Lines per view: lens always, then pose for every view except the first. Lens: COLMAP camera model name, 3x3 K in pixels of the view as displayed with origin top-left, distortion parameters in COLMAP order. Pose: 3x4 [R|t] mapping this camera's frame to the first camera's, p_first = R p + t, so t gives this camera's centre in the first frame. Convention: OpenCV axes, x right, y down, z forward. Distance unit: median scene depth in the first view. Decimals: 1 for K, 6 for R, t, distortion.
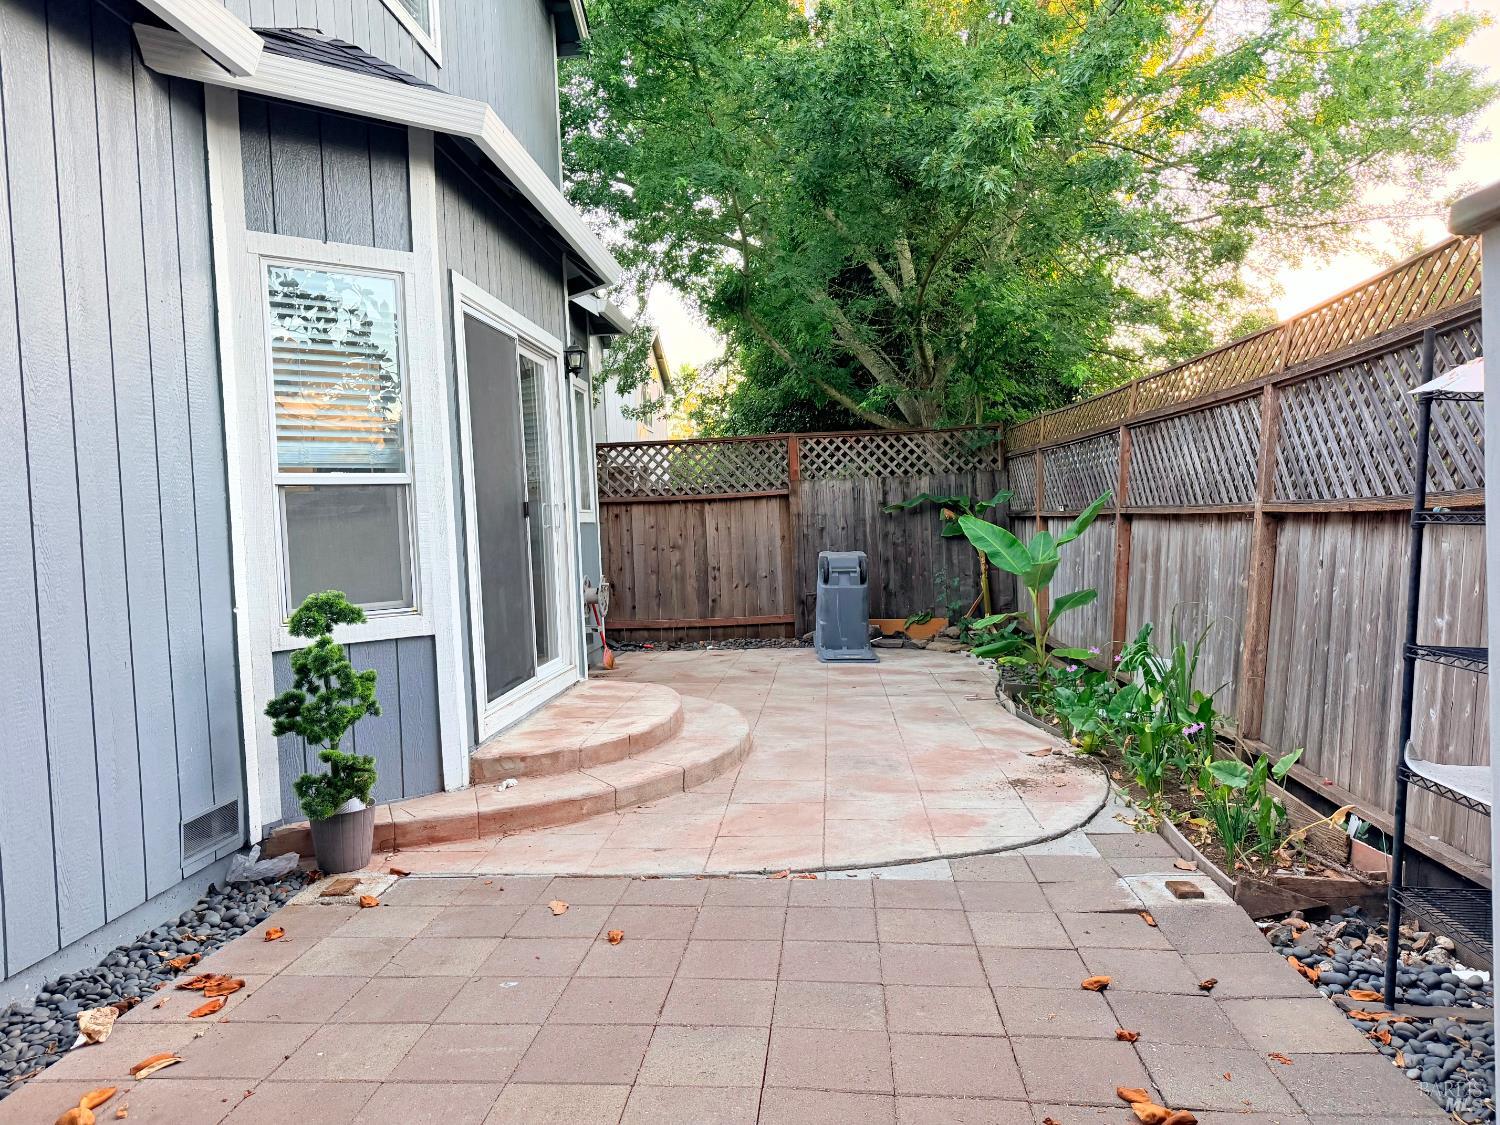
lens RADIAL K [[1047.2, 0, 750.0], [0, 1047.2, 562.5], [0, 0, 1]] dist [0.116748, -0.173775]
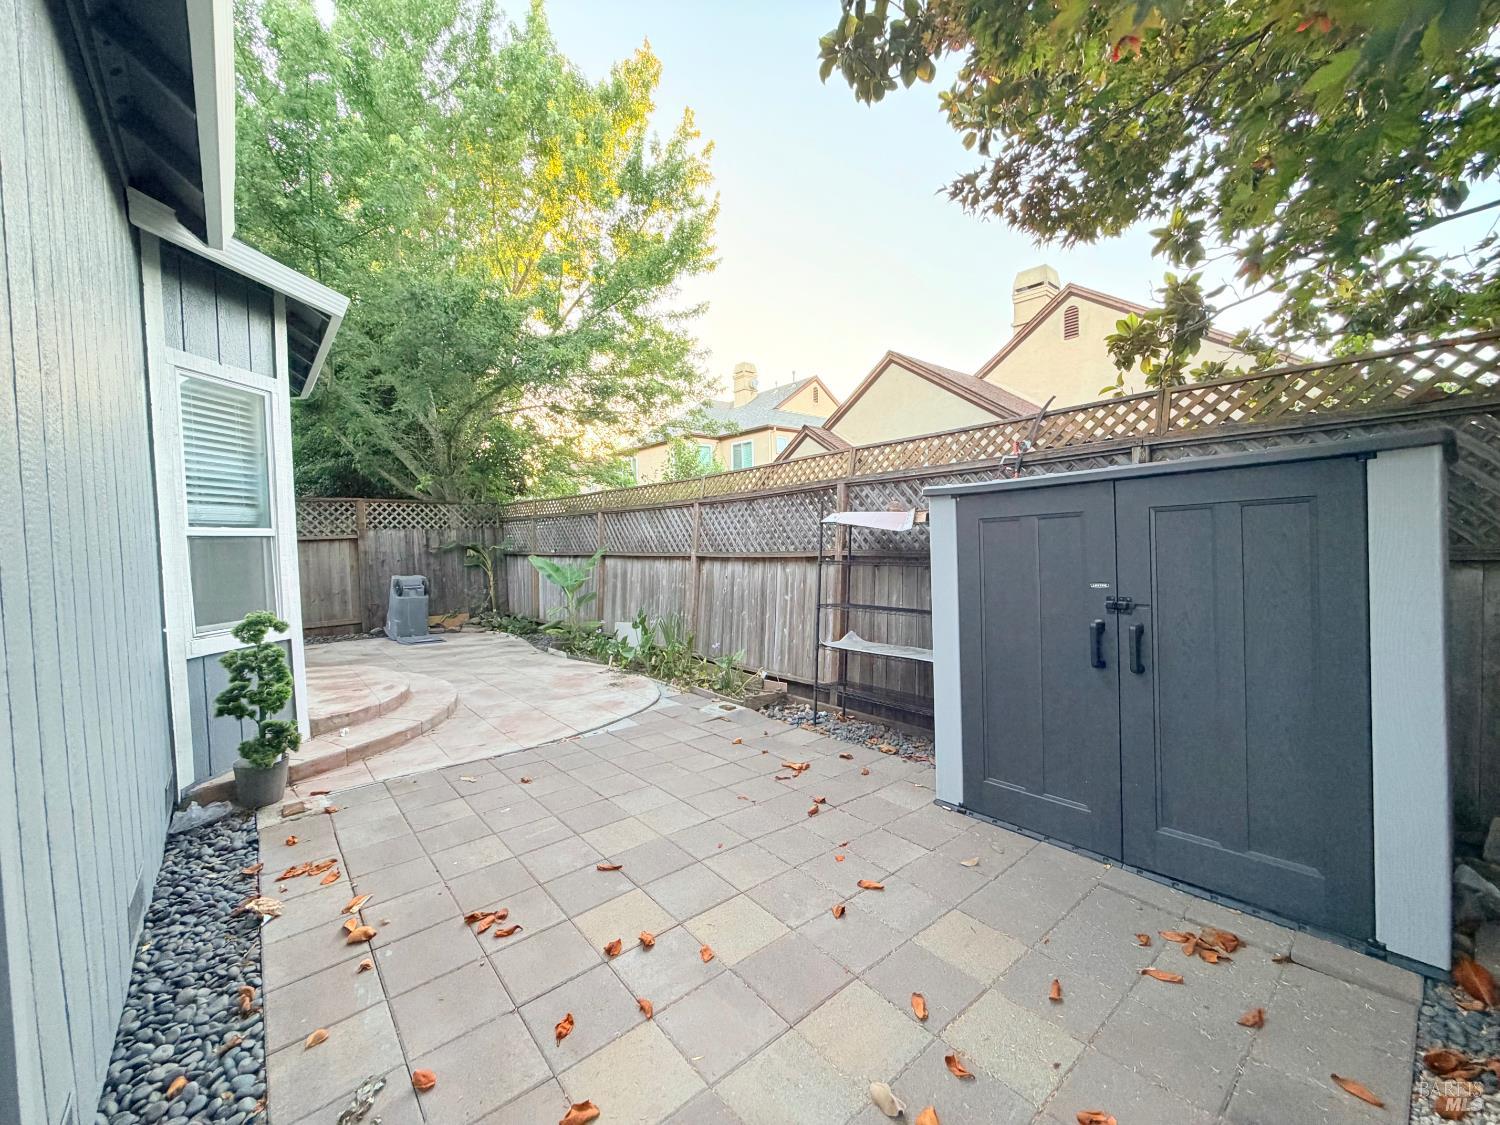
lens RADIAL K [[604.2, 0, 746.6], [0, 604.2, 566.5], [0, 0, 1]] dist [0.020240, 0.000151]
pose [[0.714807, -0.008762, 0.699267, -0.423687], [0.021499, 0.999724, -0.009450, -0.009913], [-0.698991, 0.021788, 0.714798, -0.049324]]
